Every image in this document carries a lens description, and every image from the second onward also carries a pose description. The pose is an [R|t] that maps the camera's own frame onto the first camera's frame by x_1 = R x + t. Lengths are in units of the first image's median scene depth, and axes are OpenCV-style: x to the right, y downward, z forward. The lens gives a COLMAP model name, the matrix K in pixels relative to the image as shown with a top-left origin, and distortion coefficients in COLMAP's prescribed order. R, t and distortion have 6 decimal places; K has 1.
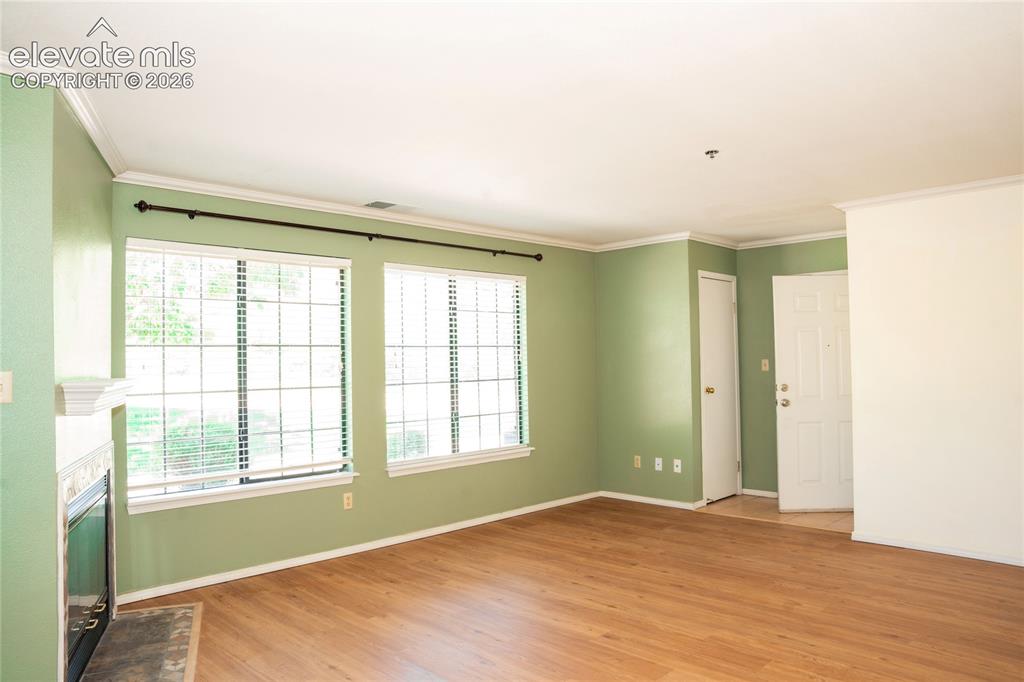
lens RADIAL K [[712.8, 0, 510.4], [0, 712.8, 344.1], [0, 0, 1]] dist [-0.142833, 0.109278]
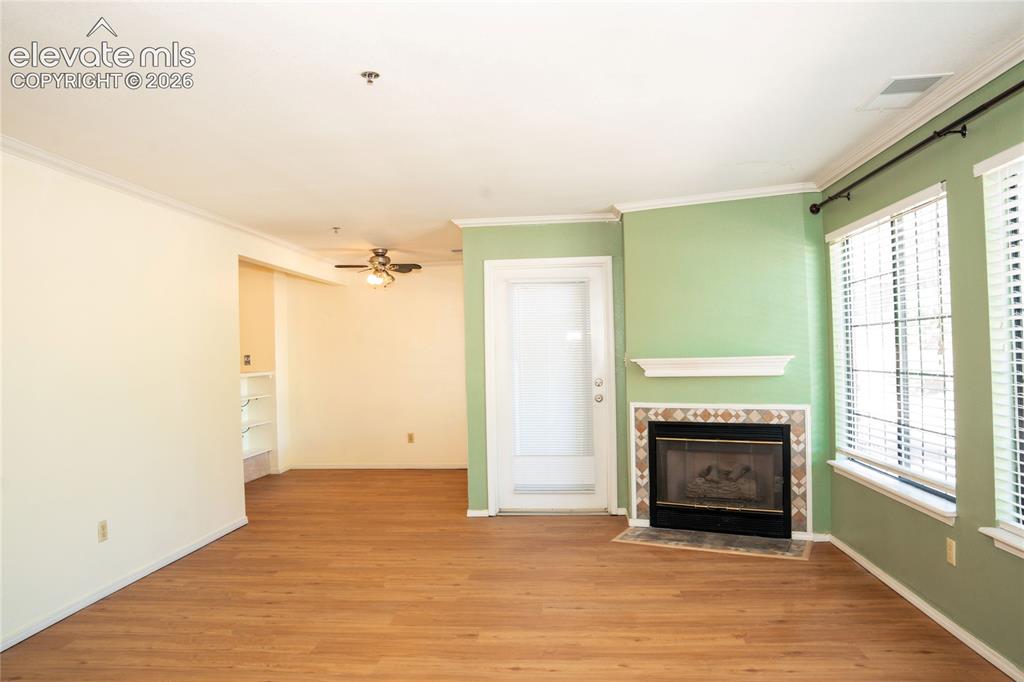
lens RADIAL K [[712.8, 0, 510.4], [0, 712.8, 344.1], [0, 0, 1]] dist [-0.142833, 0.109278]
pose [[-0.773556, 0.028559, -0.633084, 0.635718], [0.054836, 0.998254, -0.021972, 0.027224], [0.631351, -0.051713, -0.773771, 1.624025]]
